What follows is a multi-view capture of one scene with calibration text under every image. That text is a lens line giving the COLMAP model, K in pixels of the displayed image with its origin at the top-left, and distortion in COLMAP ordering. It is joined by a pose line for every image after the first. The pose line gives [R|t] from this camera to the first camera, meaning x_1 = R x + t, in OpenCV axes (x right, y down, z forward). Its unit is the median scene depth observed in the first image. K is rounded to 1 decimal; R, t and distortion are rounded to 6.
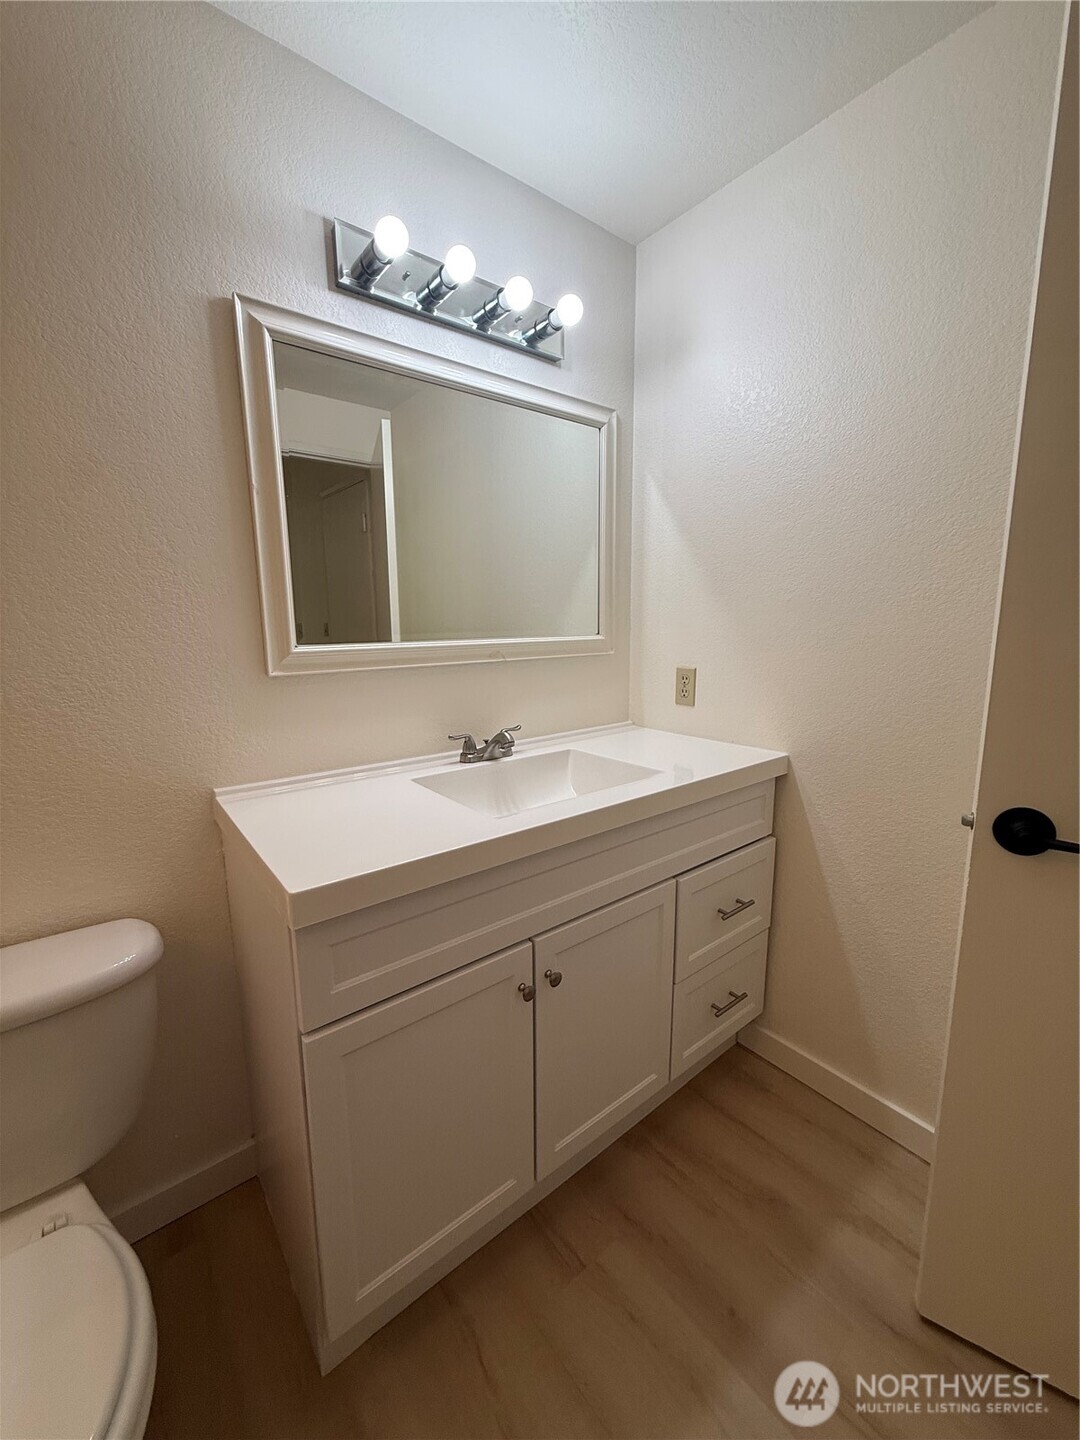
lens RADIAL K [[571.3, 0, 538.8], [0, 571.3, 718.6], [0, 0, 1]] dist [0.000486, -0.000112]
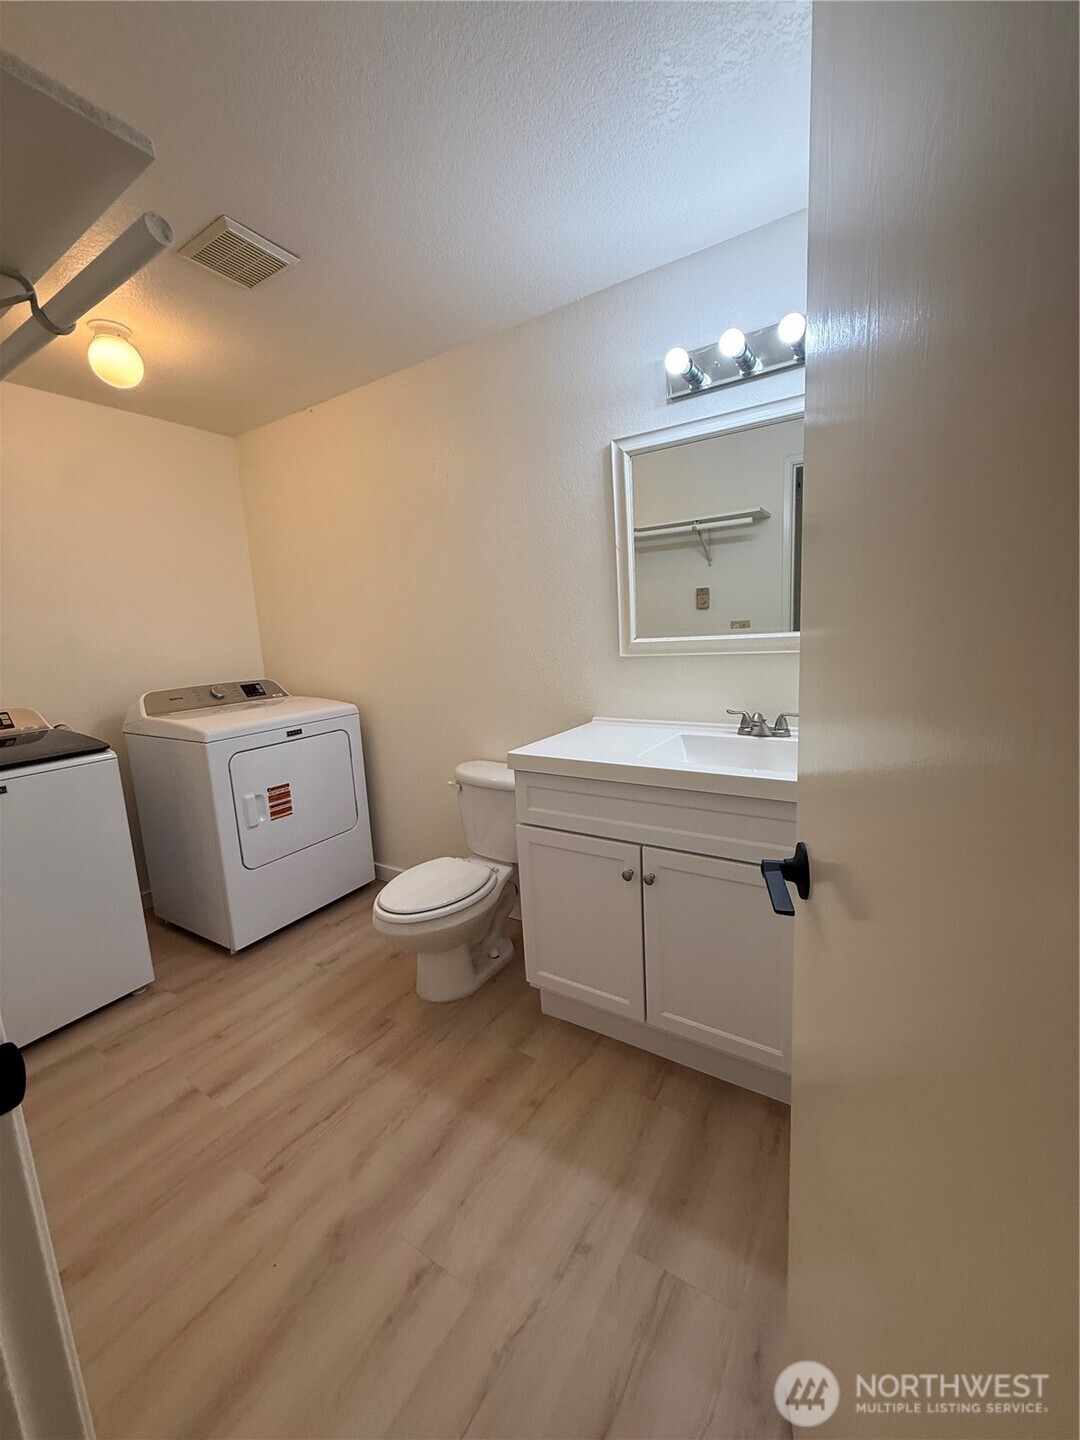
lens RADIAL K [[571.3, 0, 538.8], [0, 571.3, 718.6], [0, 0, 1]] dist [0.000486, -0.000112]
pose [[0.323786, 0.148337, -0.934430, 1.066326], [-0.102262, 0.987334, 0.121301, -0.074393], [0.940587, 0.056281, 0.334855, 0.219828]]
